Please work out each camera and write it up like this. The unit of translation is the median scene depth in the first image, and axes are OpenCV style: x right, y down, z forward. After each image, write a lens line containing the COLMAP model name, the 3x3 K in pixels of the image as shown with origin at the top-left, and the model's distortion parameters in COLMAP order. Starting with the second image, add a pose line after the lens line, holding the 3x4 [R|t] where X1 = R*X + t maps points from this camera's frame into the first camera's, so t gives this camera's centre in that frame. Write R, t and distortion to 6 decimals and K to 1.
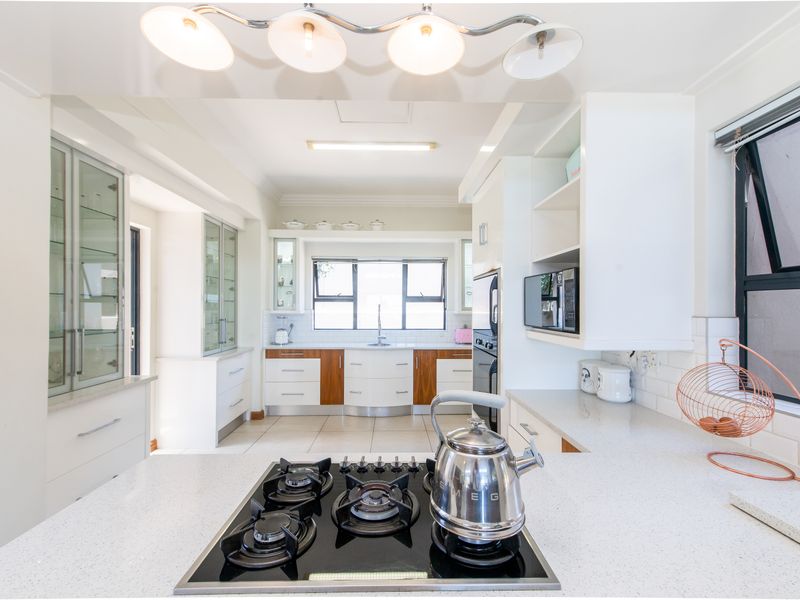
lens RADIAL K [[366.4, 0, 406.6], [0, 366.4, 305.8], [0, 0, 1]] dist [0.018474, -0.000771]
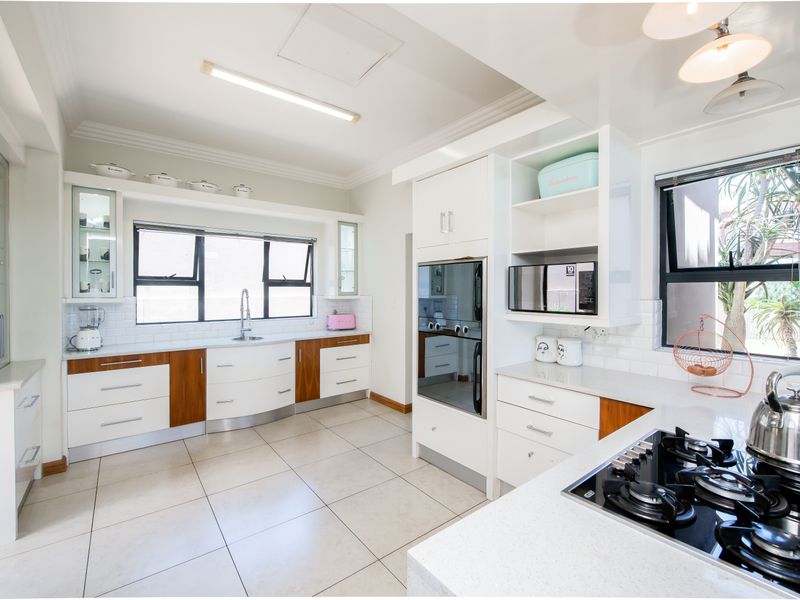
lens RADIAL K [[366.4, 0, 406.6], [0, 366.4, 295.3], [0, 0, 1]] dist [0.018474, -0.000771]
pose [[0.804699, -0.010632, 0.593587, -0.279971], [0.000602, 0.999854, 0.017094, -0.004110], [-0.593682, -0.013398, 0.804588, 0.131991]]
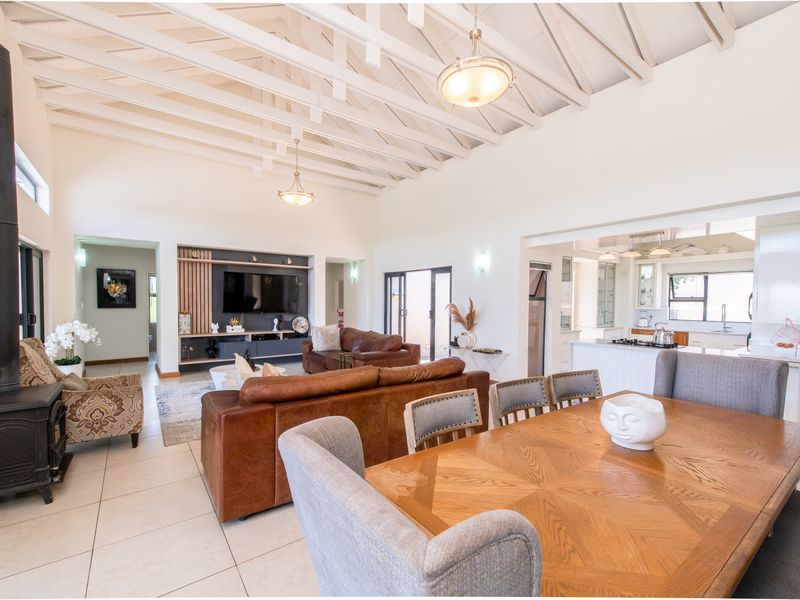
lens RADIAL K [[366.4, 0, 370.2], [0, 366.4, 309.2], [0, 0, 1]] dist [0.018474, -0.000771]
pose [[0.526318, 0.021894, -0.850006, 0.449841], [-0.012038, 0.999760, 0.018297, 0.006754], [0.850202, 0.000602, 0.526456, -0.973693]]
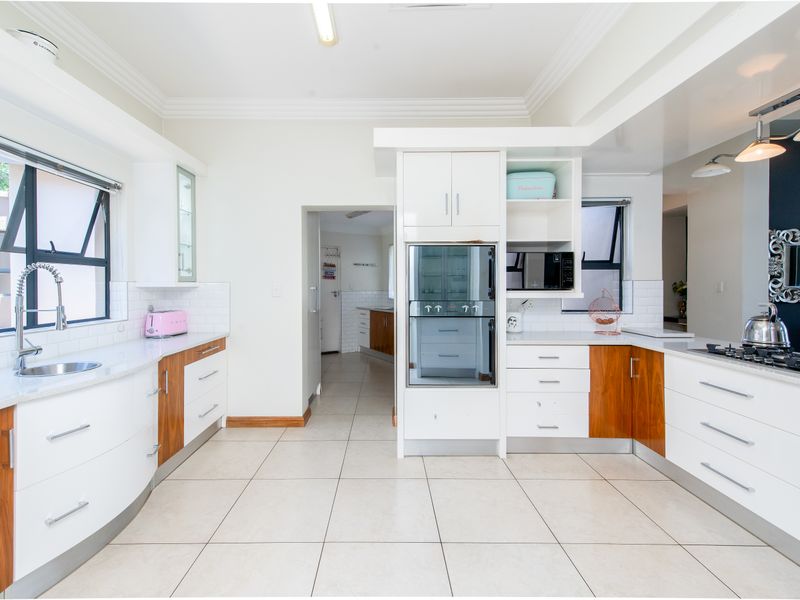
lens RADIAL K [[366.4, 0, 380.3], [0, 366.4, 288.9], [0, 0, 1]] dist [0.018474, -0.000771]
pose [[0.016122, -0.007849, 0.999839, -0.468920], [-0.001118, 0.999968, 0.007868, 0.020796], [-0.999869, -0.001245, 0.016112, 0.673626]]
